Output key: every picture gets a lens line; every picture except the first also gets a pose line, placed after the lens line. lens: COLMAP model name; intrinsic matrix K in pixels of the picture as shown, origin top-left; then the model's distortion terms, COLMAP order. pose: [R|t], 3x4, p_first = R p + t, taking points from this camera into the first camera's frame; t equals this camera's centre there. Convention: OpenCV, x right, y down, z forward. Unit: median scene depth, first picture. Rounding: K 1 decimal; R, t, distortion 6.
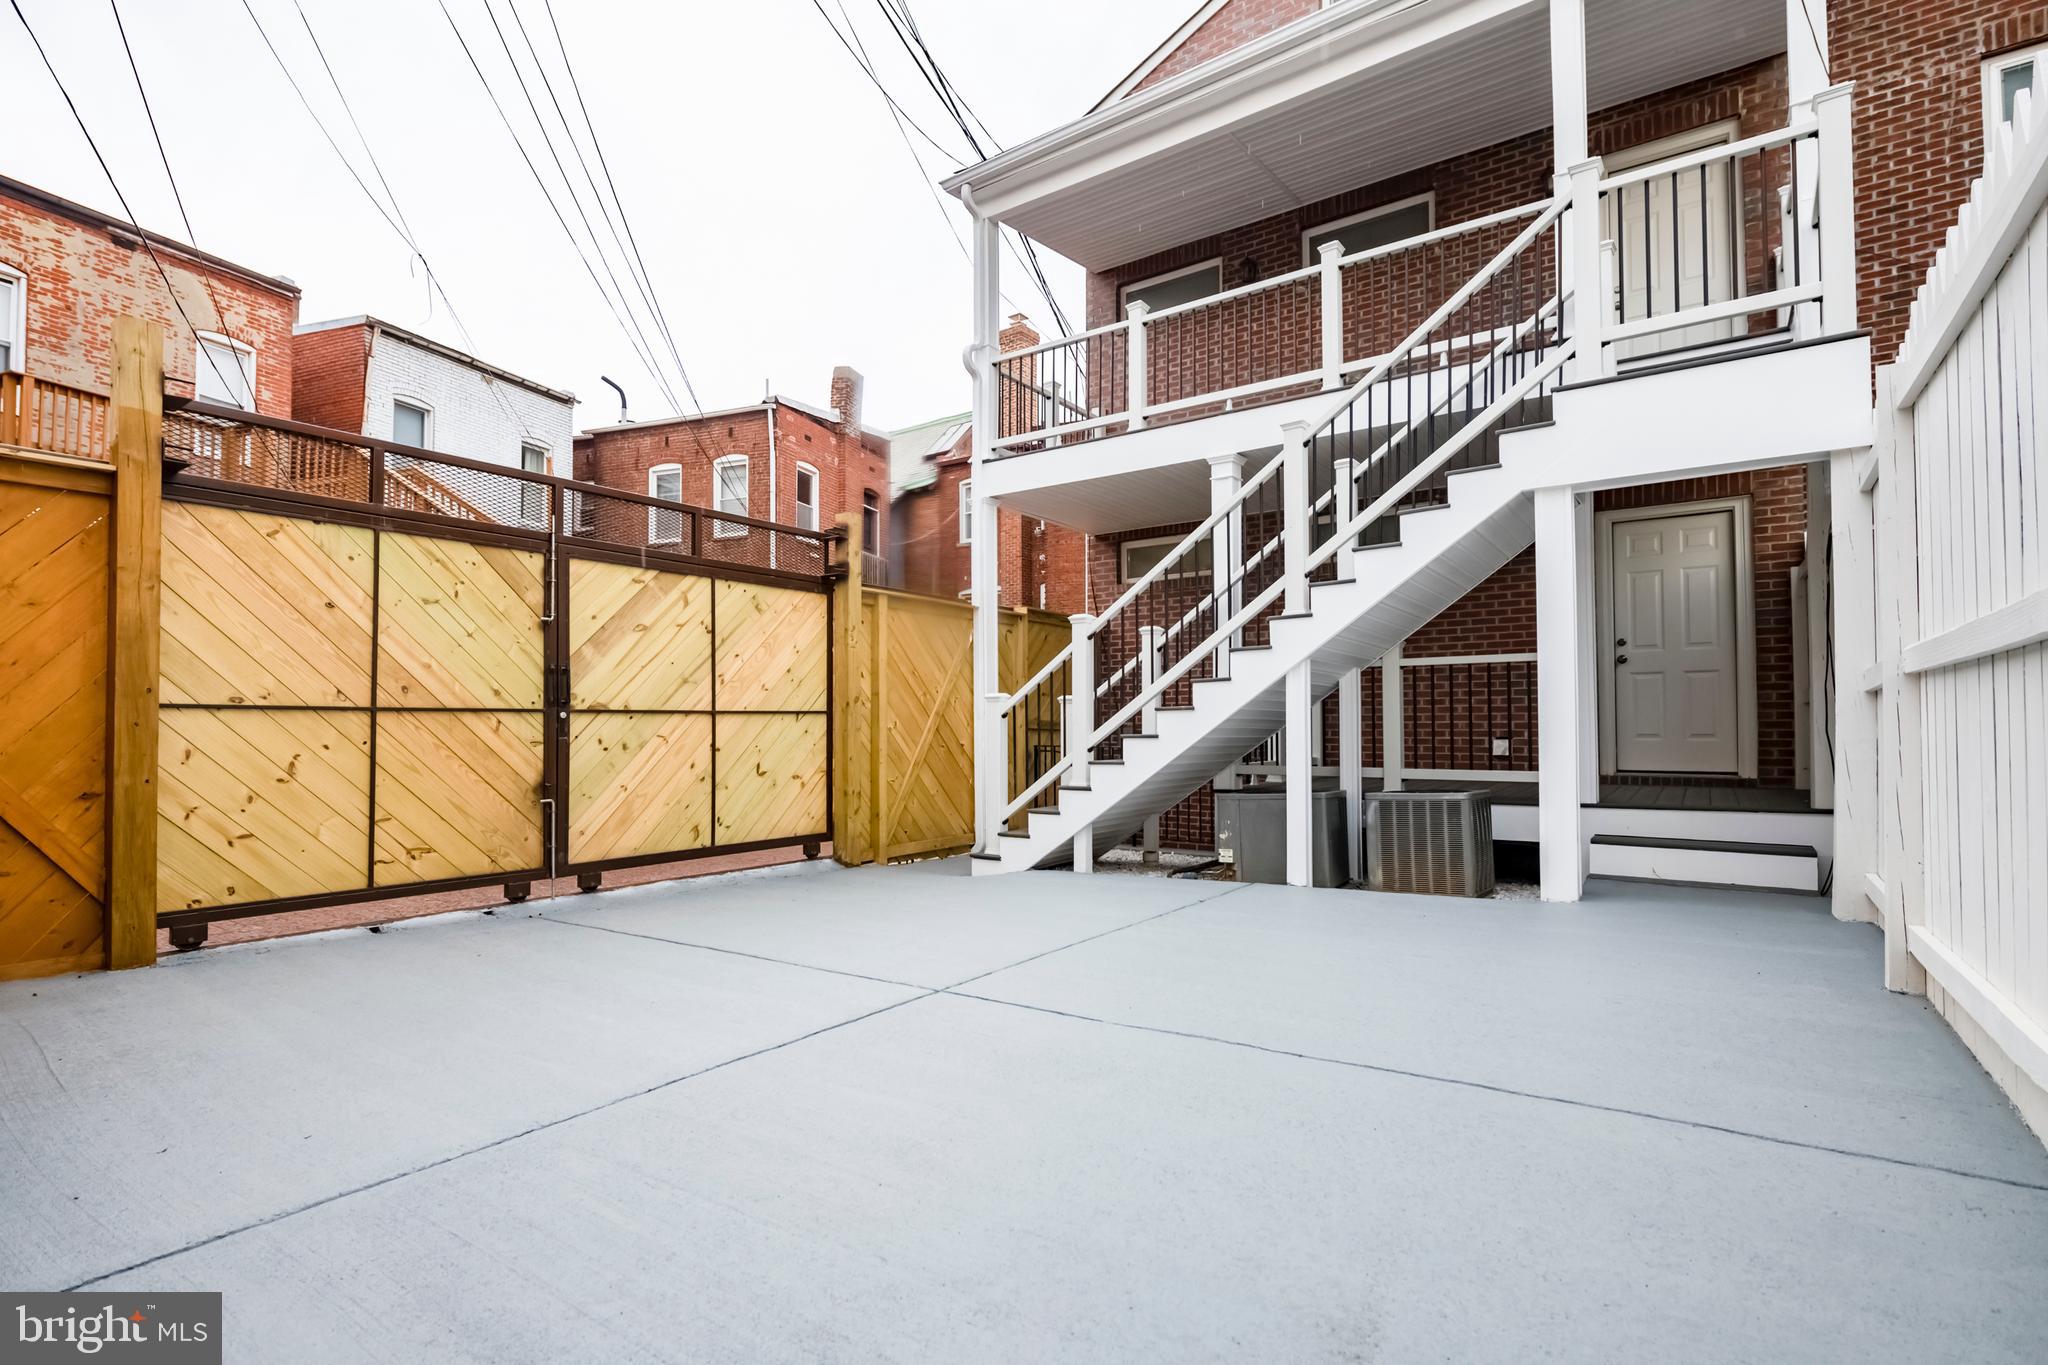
lens RADIAL K [[942.1, 0, 1001.9], [0, 942.1, 701.5], [0, 0, 1]] dist [-0.003886, -0.001377]
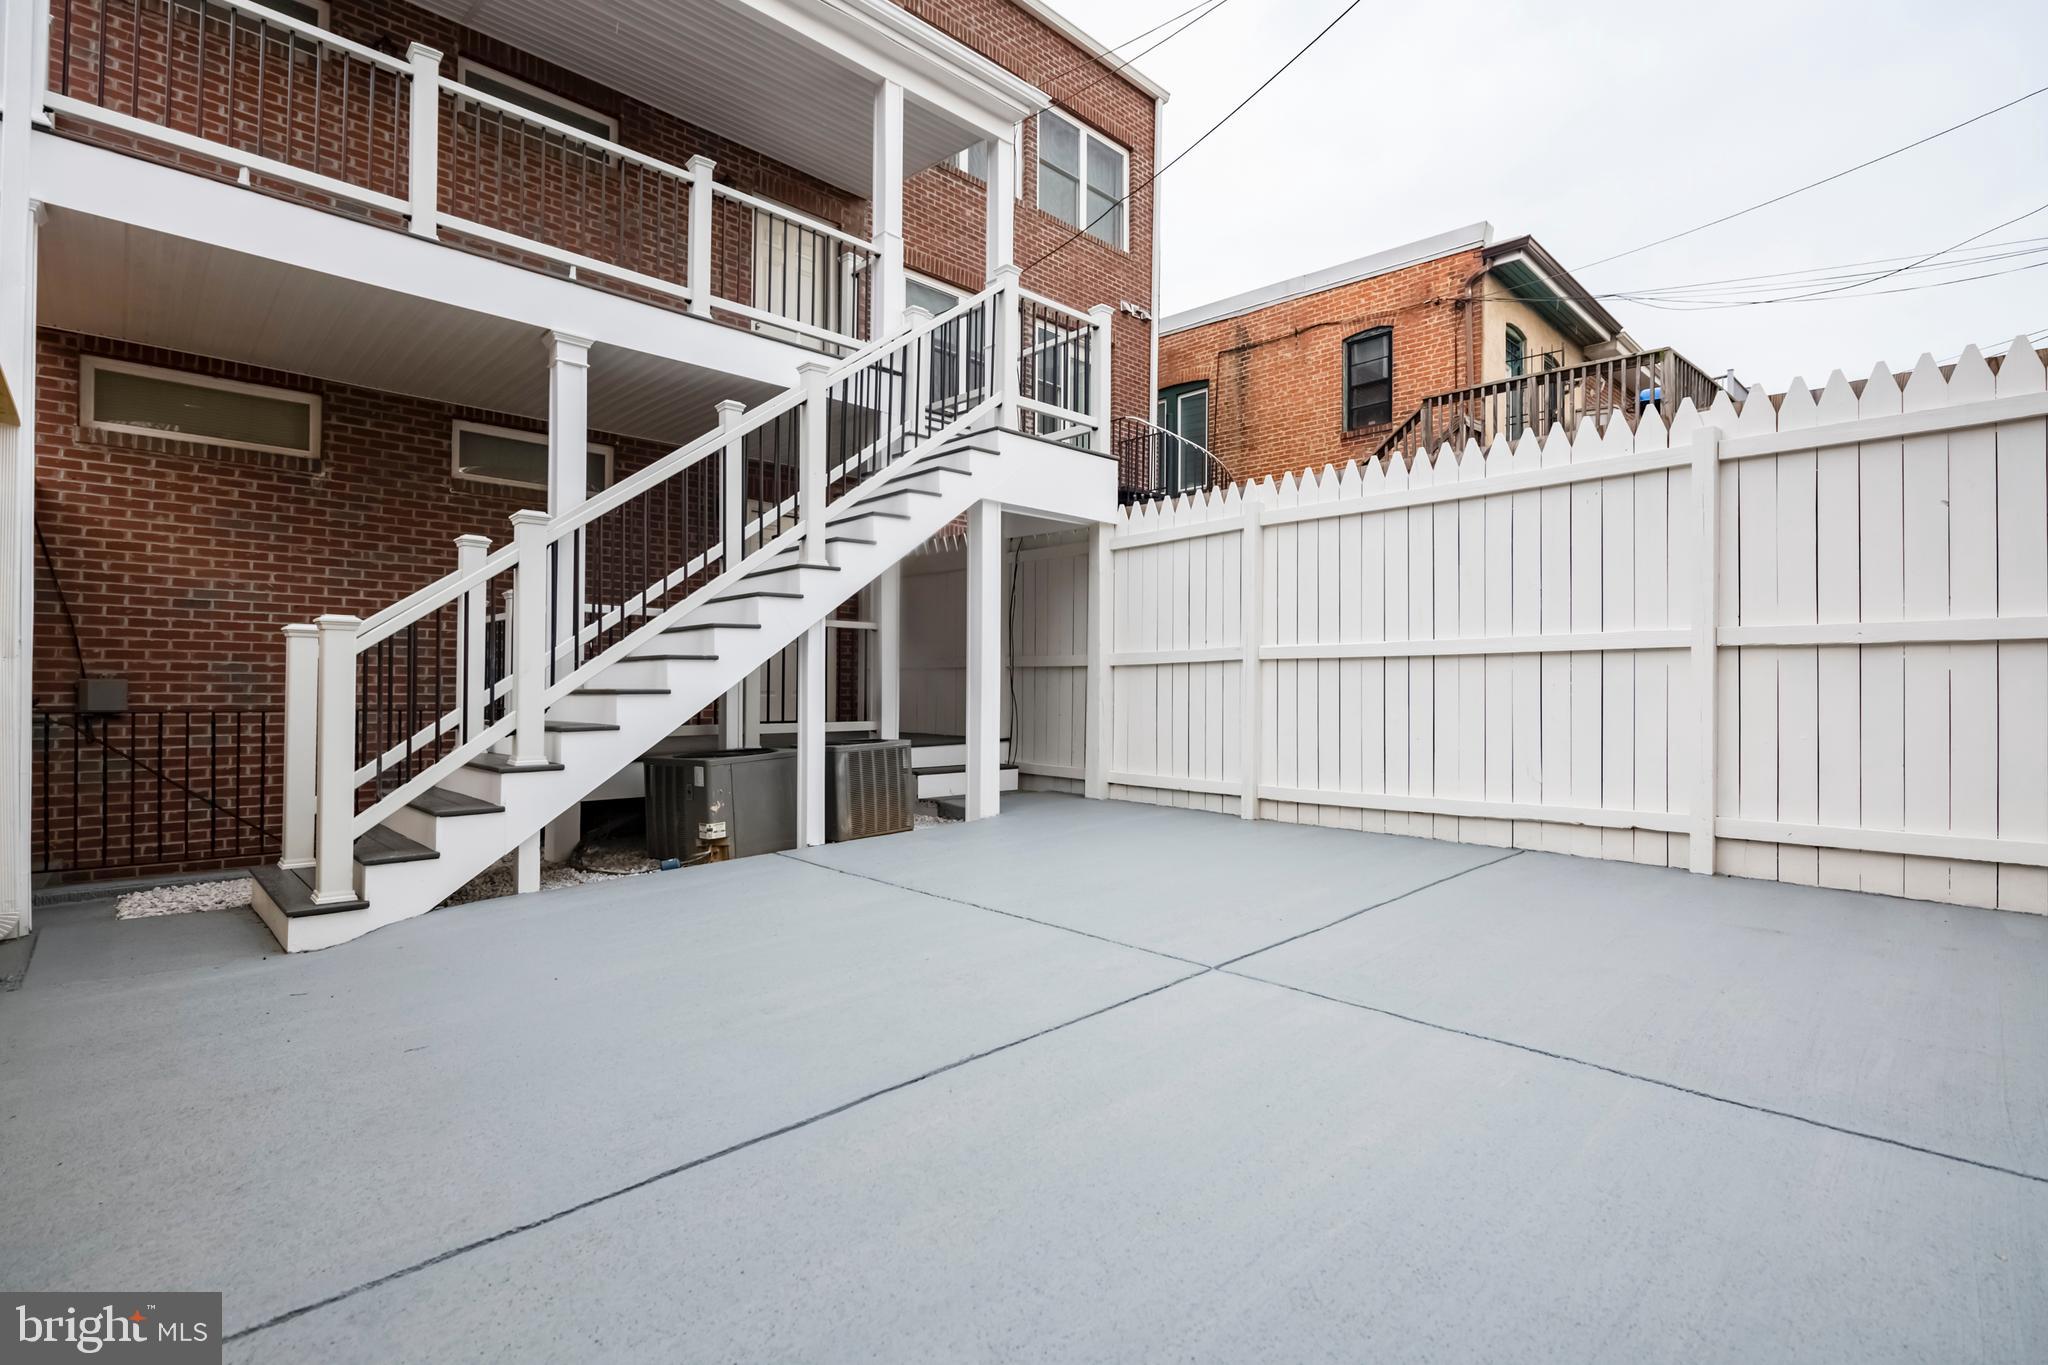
lens RADIAL K [[947.1, 0, 1024.0], [0, 947.1, 682.5], [0, 0, 1]] dist [-0.006931, -0.001292]
pose [[0.176166, 0.012601, 0.984280, -0.477096], [-0.032782, 0.999439, -0.006928, 0.021510], [-0.983814, -0.031046, 0.176481, 0.487903]]
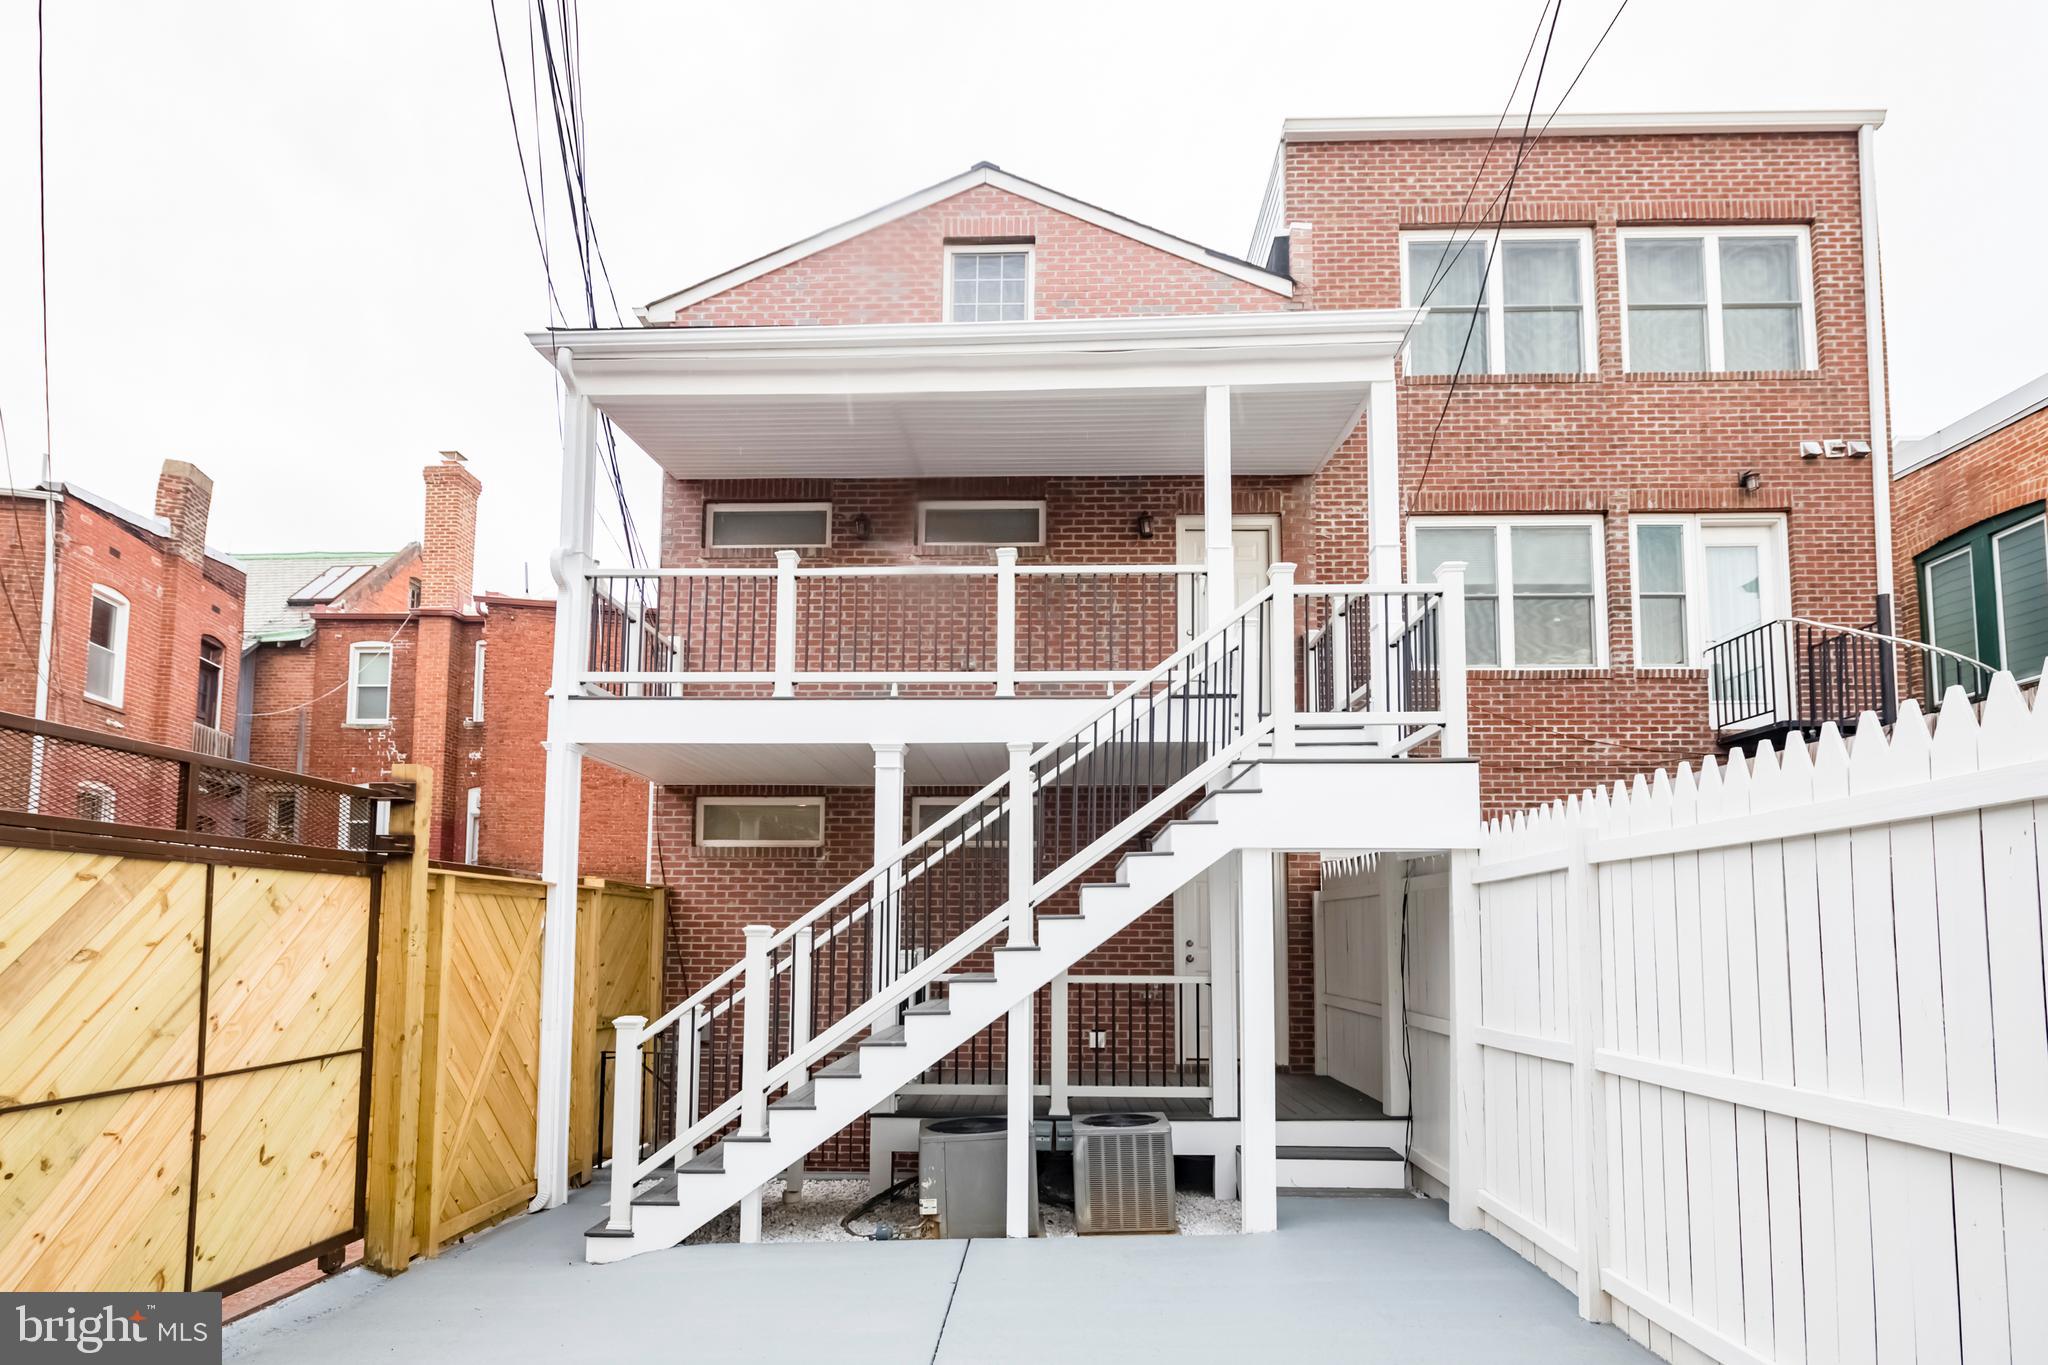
lens RADIAL K [[1017.8, 0, 1010.0], [0, 1017.8, 860.0], [0, 0, 1]] dist [-0.004919, -0.002007]
pose [[0.828905, 0.049456, 0.557199, -0.216108], [-0.021348, 0.998155, -0.056836, -0.095560], [-0.558982, 0.035216, 0.828432, 0.119026]]
